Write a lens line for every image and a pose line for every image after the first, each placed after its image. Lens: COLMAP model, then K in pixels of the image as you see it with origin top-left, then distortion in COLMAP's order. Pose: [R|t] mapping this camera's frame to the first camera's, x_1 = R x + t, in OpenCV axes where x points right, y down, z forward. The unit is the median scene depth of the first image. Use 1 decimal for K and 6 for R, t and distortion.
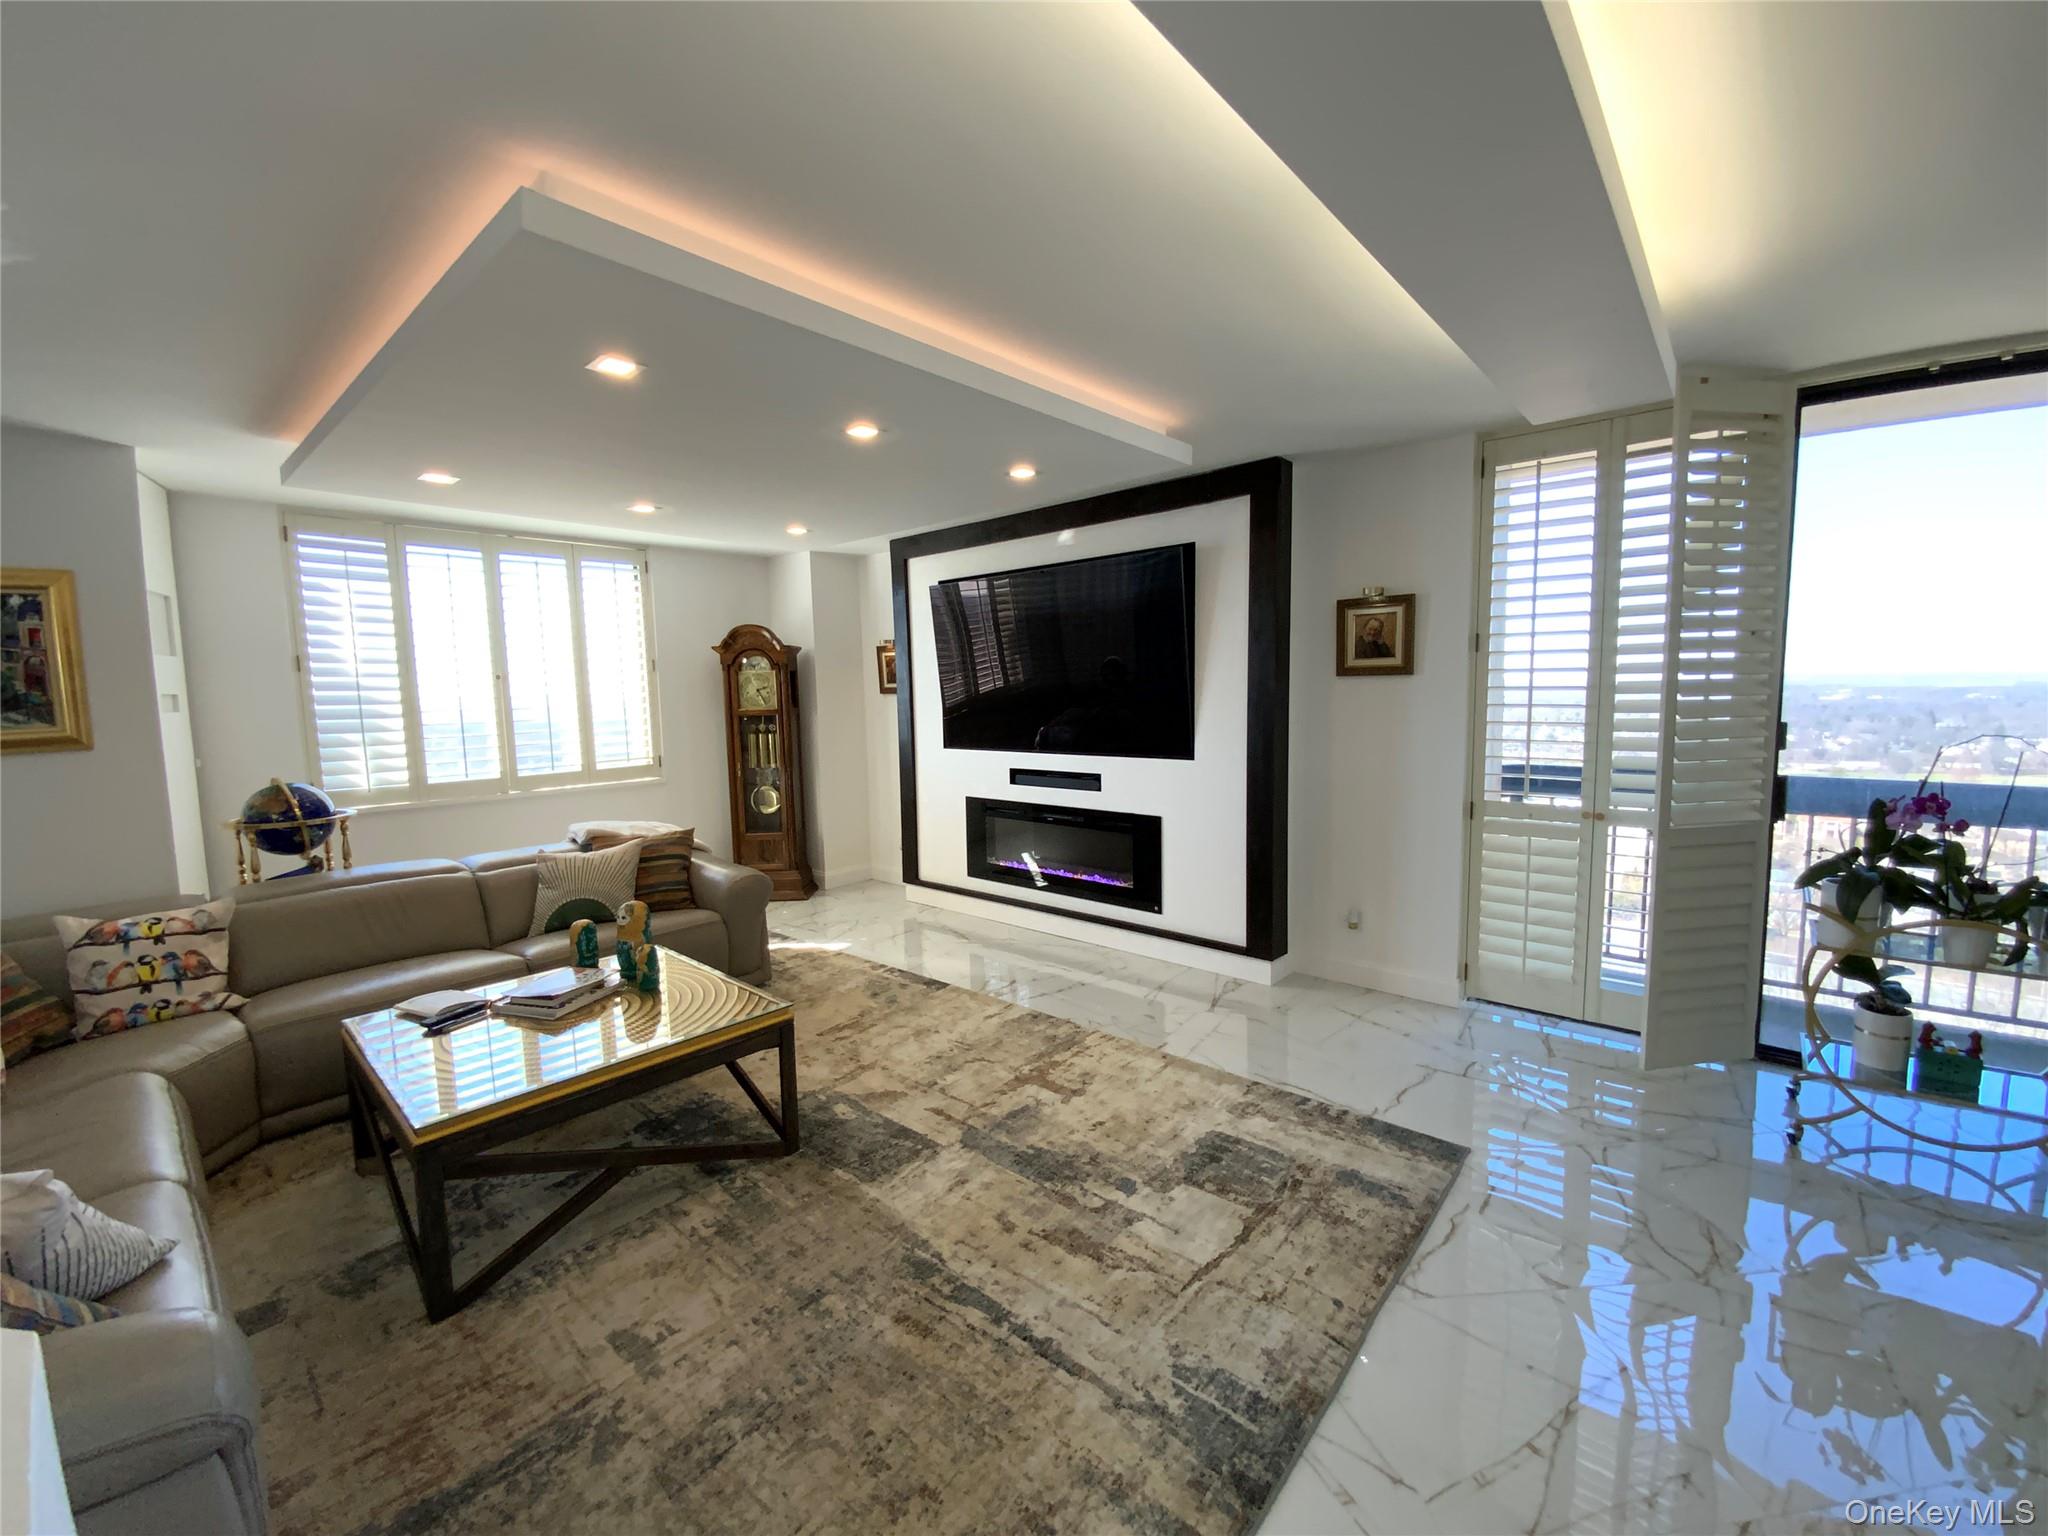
lens RADIAL K [[826.9, 0, 1024.0], [0, 826.9, 768.0], [0, 0, 1]] dist [0.028685, -0.023225]
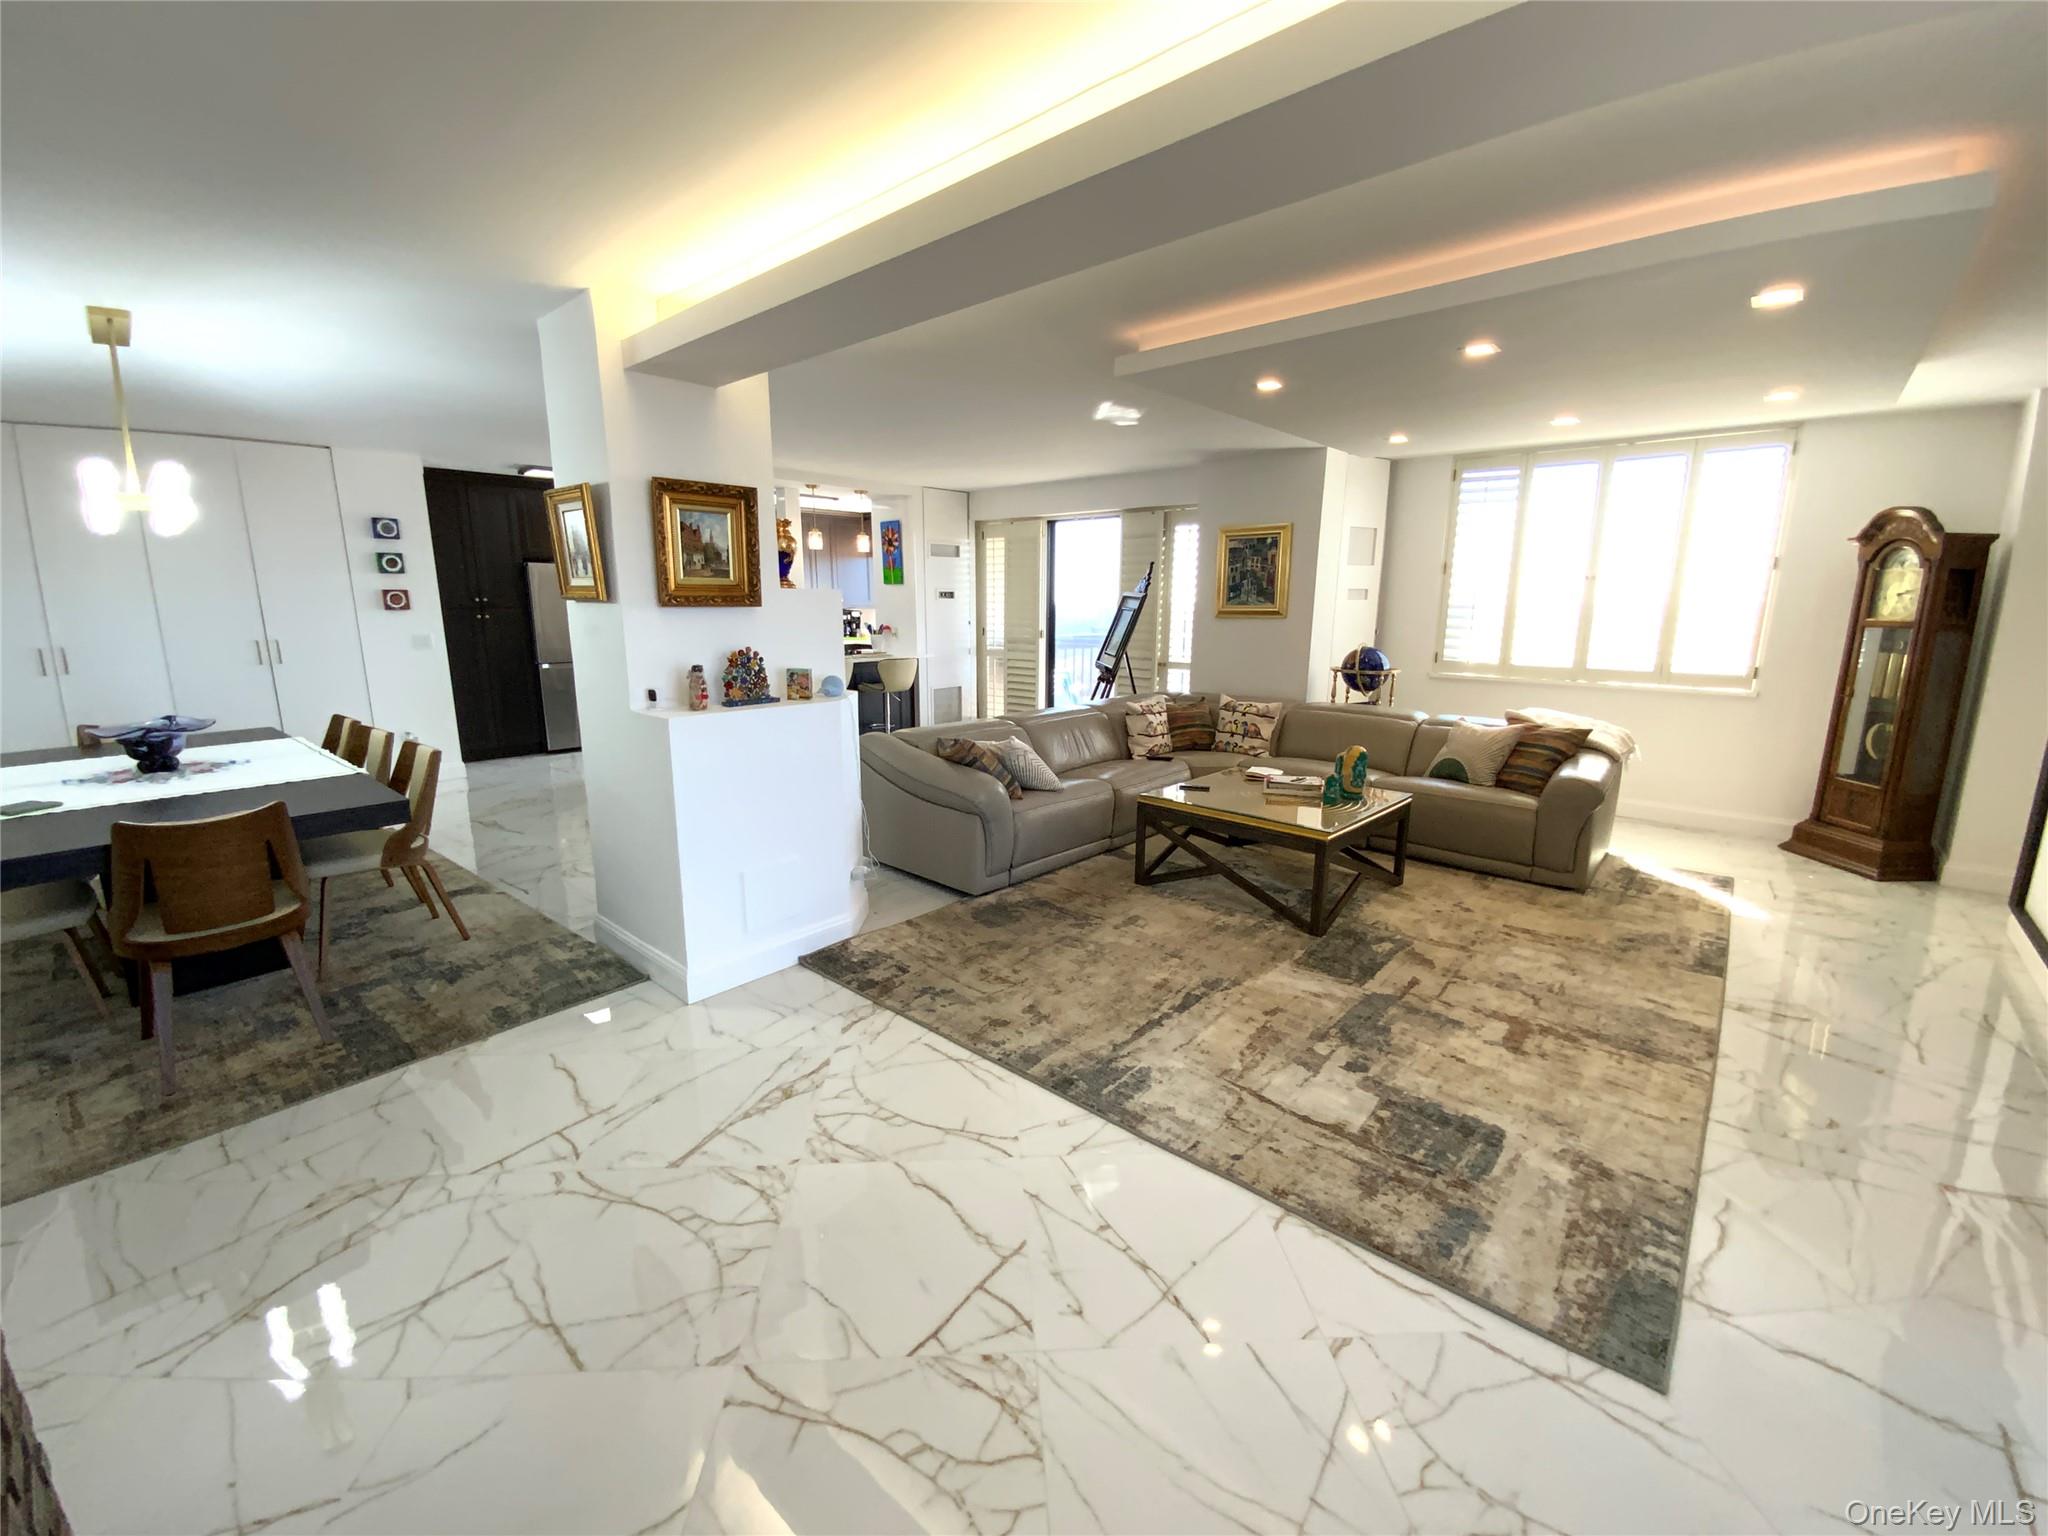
lens RADIAL K [[821.6, 0, 1020.0], [0, 821.6, 773.9], [0, 0, 1]] dist [0.042724, -0.039002]
pose [[-0.014207, 0.230876, -0.972880, 0.725735], [-0.098125, 0.967959, 0.231141, -0.047646], [0.995073, 0.098747, 0.008903, 0.347355]]
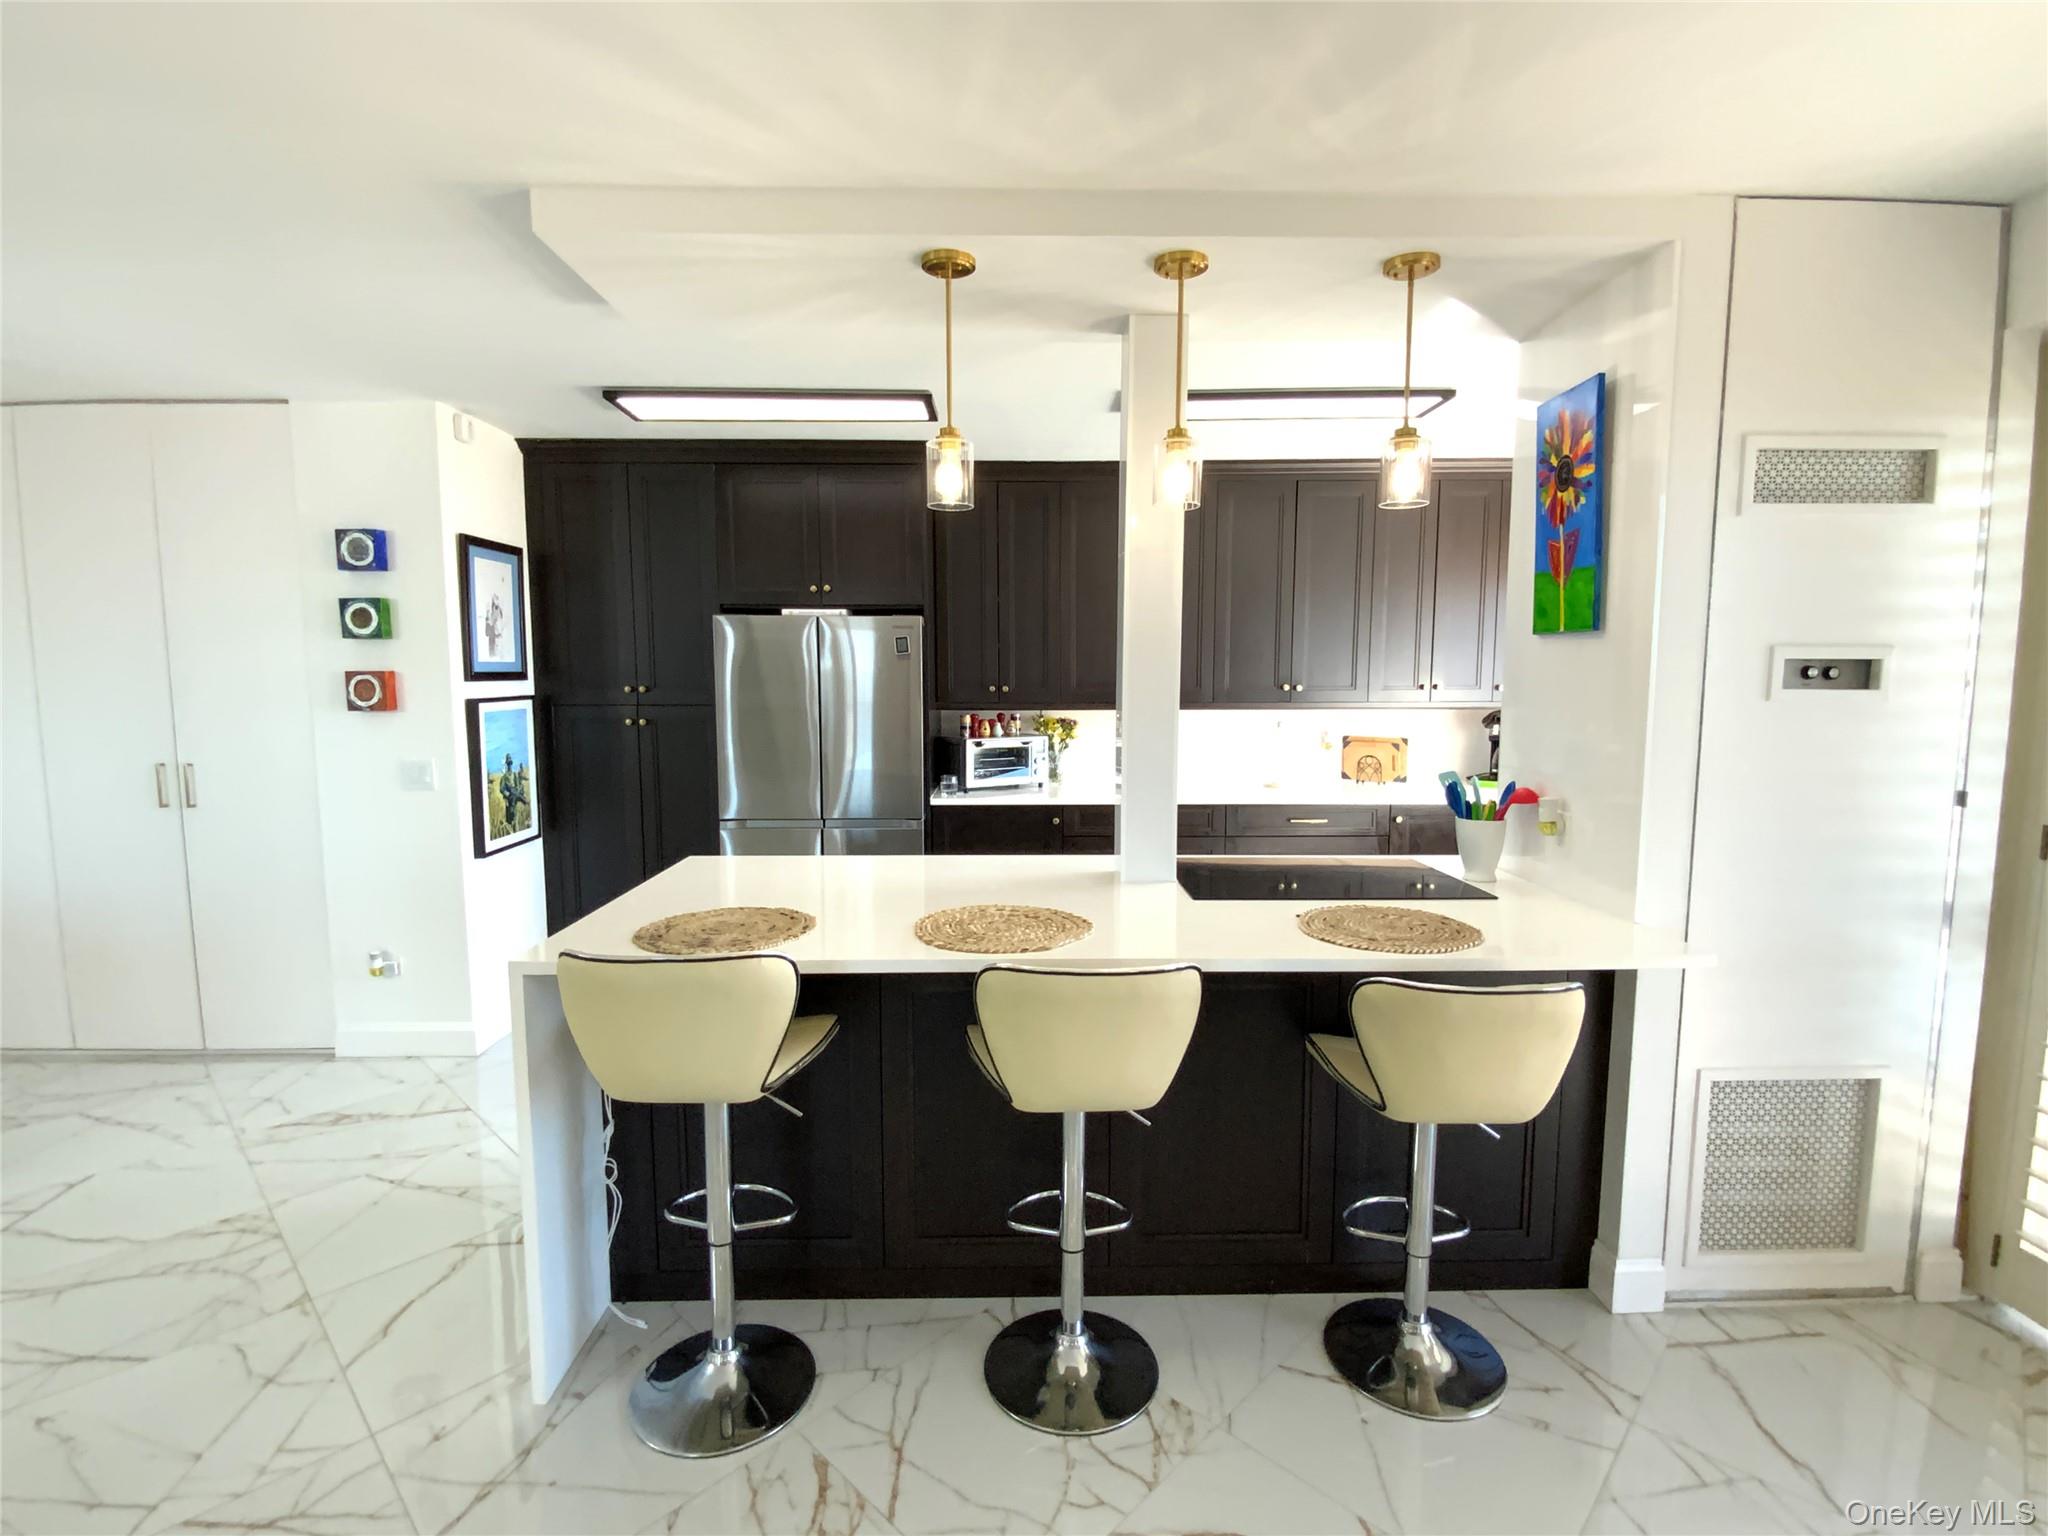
lens RADIAL K [[963.0, 0, 1018.1], [0, 963.0, 770.2], [0, 0, 1]] dist [0.024467, -0.020114]
pose [[-0.742776, 0.088873, -0.663615, -0.829145], [-0.047987, 0.981536, 0.185161, -0.009384], [0.667818, 0.169378, -0.724797, 0.222835]]
